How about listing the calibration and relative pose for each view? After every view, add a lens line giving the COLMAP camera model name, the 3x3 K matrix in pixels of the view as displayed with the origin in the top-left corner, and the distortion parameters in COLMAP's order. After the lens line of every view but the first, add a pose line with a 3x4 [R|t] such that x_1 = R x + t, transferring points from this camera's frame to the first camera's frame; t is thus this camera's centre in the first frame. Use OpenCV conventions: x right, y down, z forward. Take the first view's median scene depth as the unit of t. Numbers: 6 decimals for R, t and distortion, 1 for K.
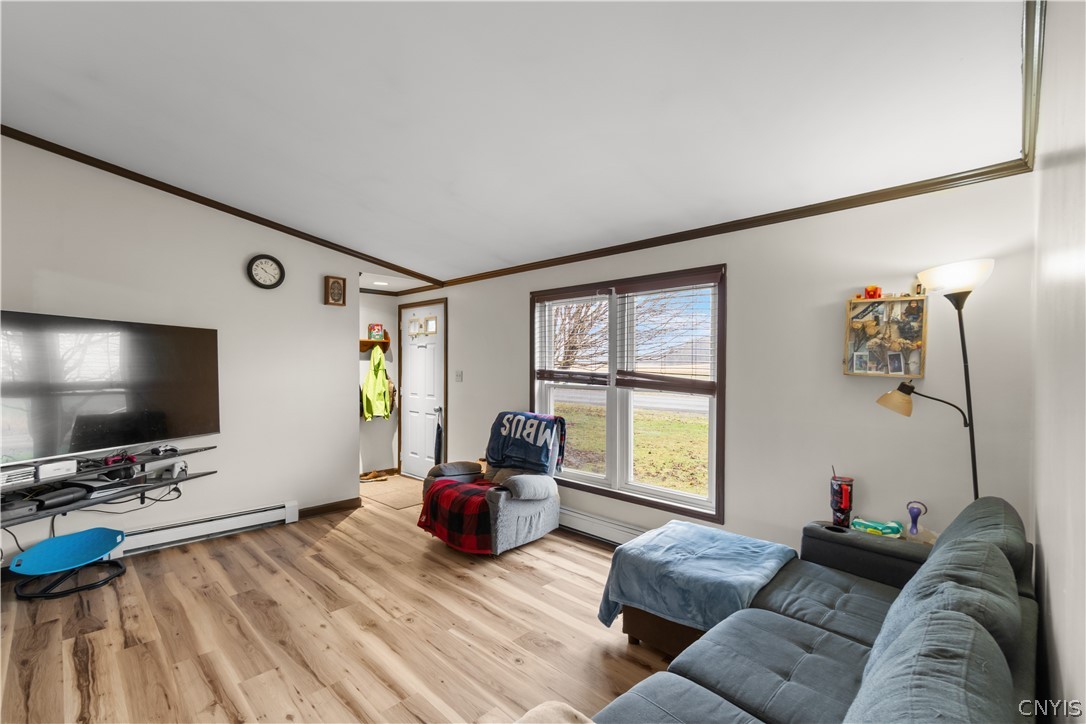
lens RADIAL K [[487.0, 0, 548.1], [0, 487.0, 359.2], [0, 0, 1]] dist [-0.002752, 0.002098]
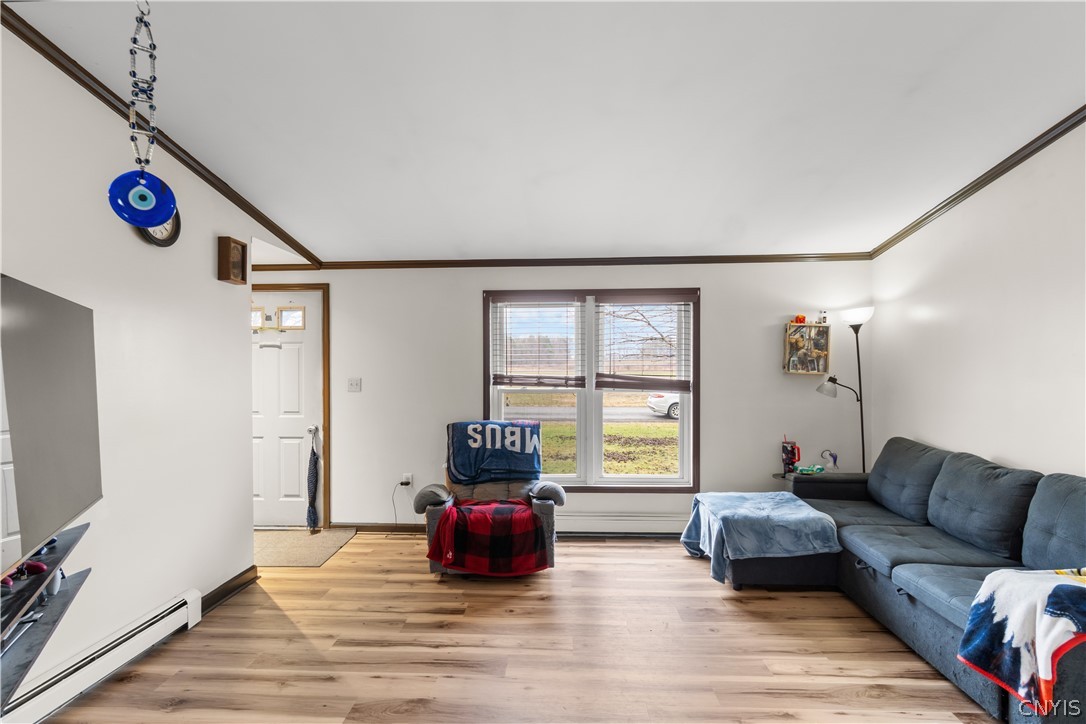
lens RADIAL K [[513.2, 0, 547.2], [0, 513.2, 366.1], [0, 0, 1]] dist [-0.008021, -0.000594]
pose [[0.739388, -0.006997, 0.673243, -0.700992], [0.001489, 0.999961, 0.008758, -0.003269], [-0.673278, -0.005473, 0.739369, 0.234454]]
